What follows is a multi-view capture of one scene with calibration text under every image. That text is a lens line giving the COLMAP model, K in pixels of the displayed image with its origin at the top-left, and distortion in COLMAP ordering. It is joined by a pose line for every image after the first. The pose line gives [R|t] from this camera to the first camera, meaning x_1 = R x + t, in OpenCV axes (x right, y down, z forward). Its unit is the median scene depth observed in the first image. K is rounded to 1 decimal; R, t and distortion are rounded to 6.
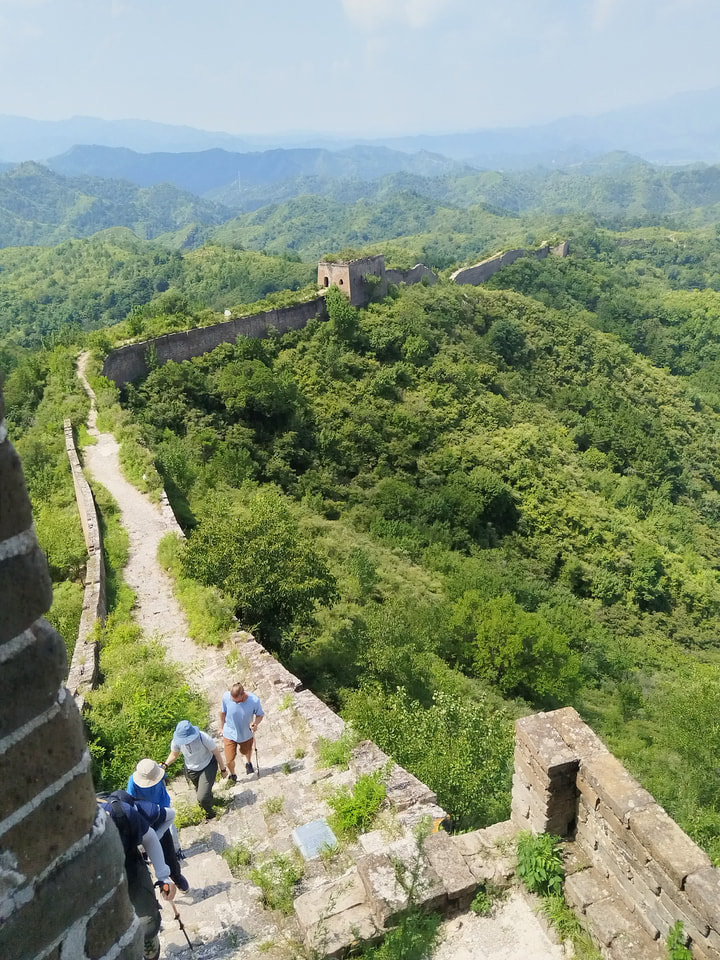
lens RADIAL K [[761.7, 0, 360.8], [0, 761.7, 479.1], [0, 0, 1]] dist [0.016939, 0.008185]
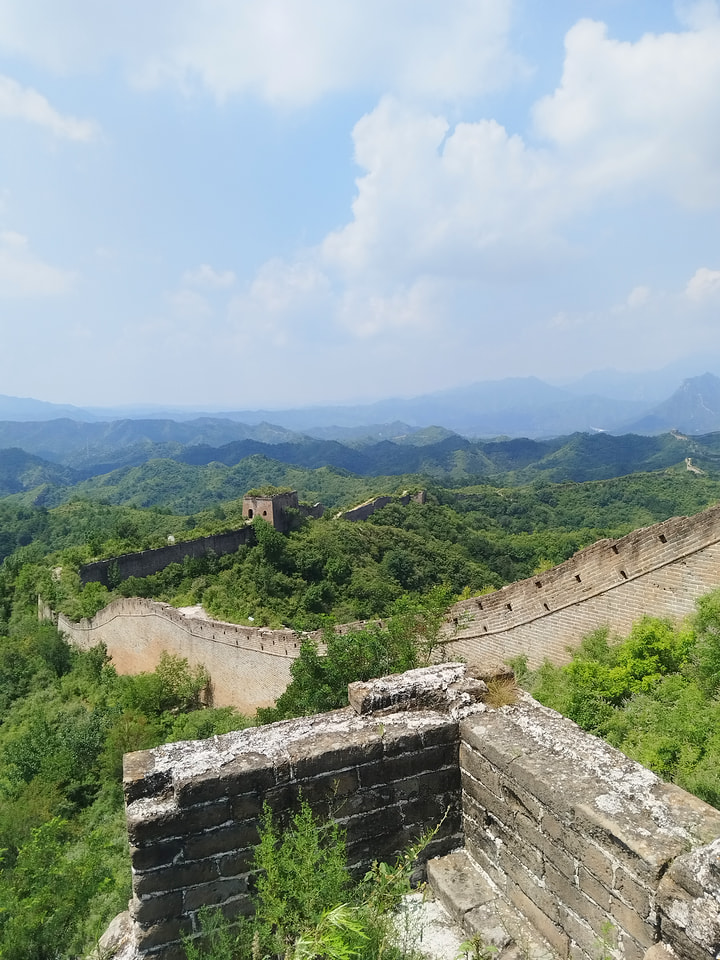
lens RADIAL K [[761.7, 0, 362.4], [0, 761.7, 477.5], [0, 0, 1]] dist [0.016939, 0.008185]
pose [[0.978524, -0.002238, 0.206122, -0.090786], [0.070047, 0.944049, -0.322280, 0.048556], [-0.193868, 0.329797, 0.923931, -0.060605]]
